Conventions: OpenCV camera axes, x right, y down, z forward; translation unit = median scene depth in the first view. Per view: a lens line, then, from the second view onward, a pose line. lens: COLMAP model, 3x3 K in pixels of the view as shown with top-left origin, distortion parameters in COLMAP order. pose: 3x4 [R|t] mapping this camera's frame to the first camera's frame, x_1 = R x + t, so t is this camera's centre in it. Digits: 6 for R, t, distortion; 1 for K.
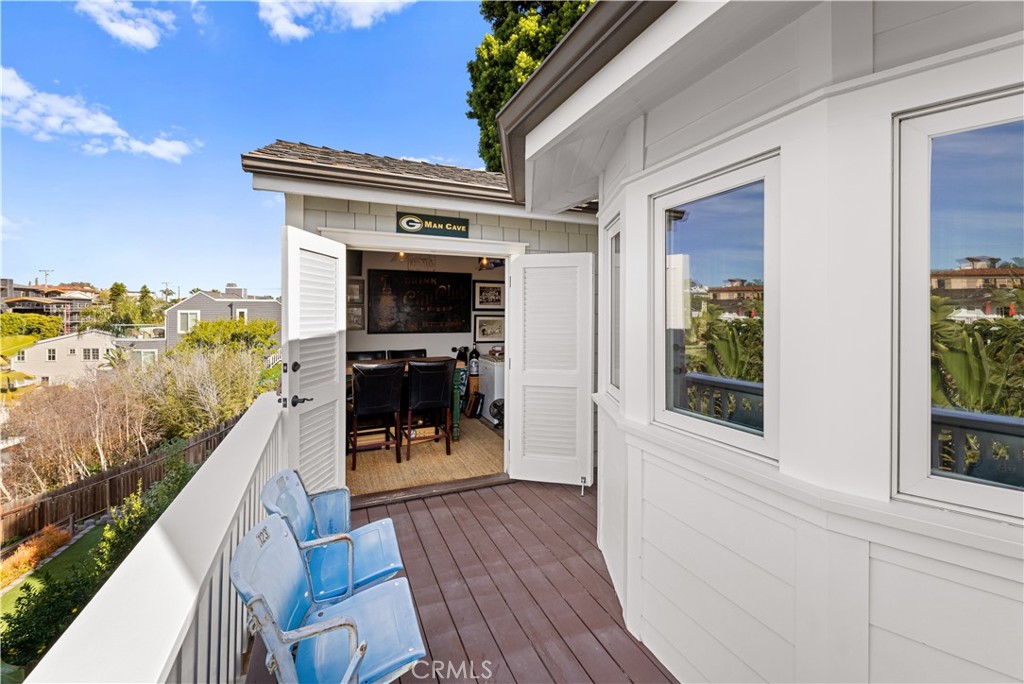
lens RADIAL K [[418.9, 0, 512.5], [0, 418.9, 318.4], [0, 0, 1]] dist [0.000598, 0.000239]
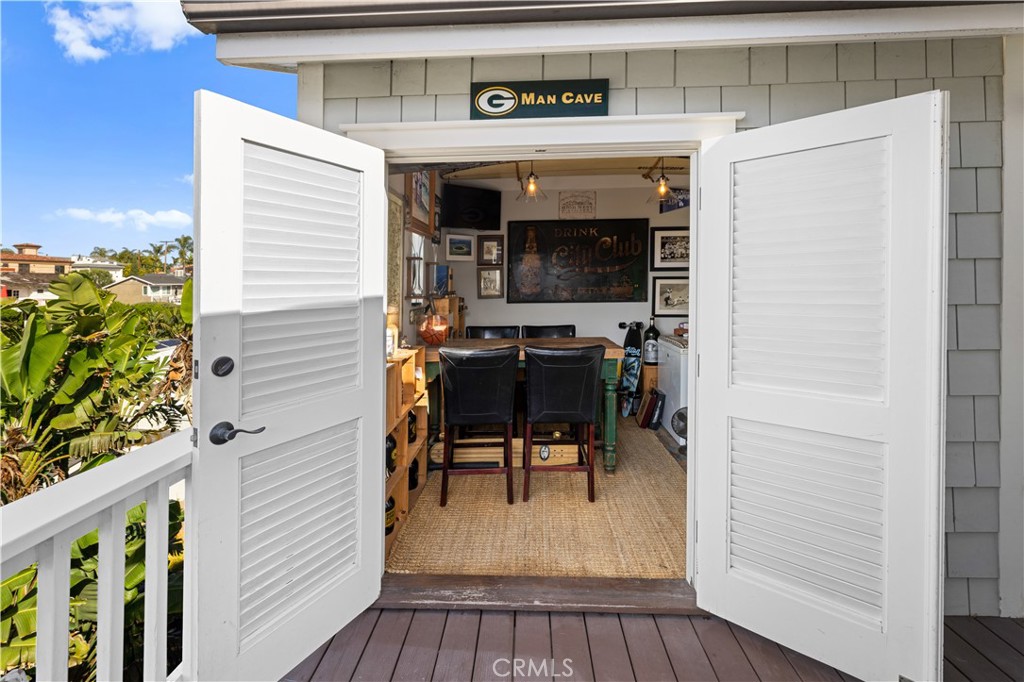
lens RADIAL K [[422.7, 0, 502.5], [0, 422.7, 300.5], [0, 0, 1]] dist [-0.000313, -0.000011]
pose [[0.889531, 0.002672, -0.456867, 0.009002], [0.011273, 0.999550, 0.027796, 0.009350], [0.456735, -0.029876, 0.889101, 0.275366]]
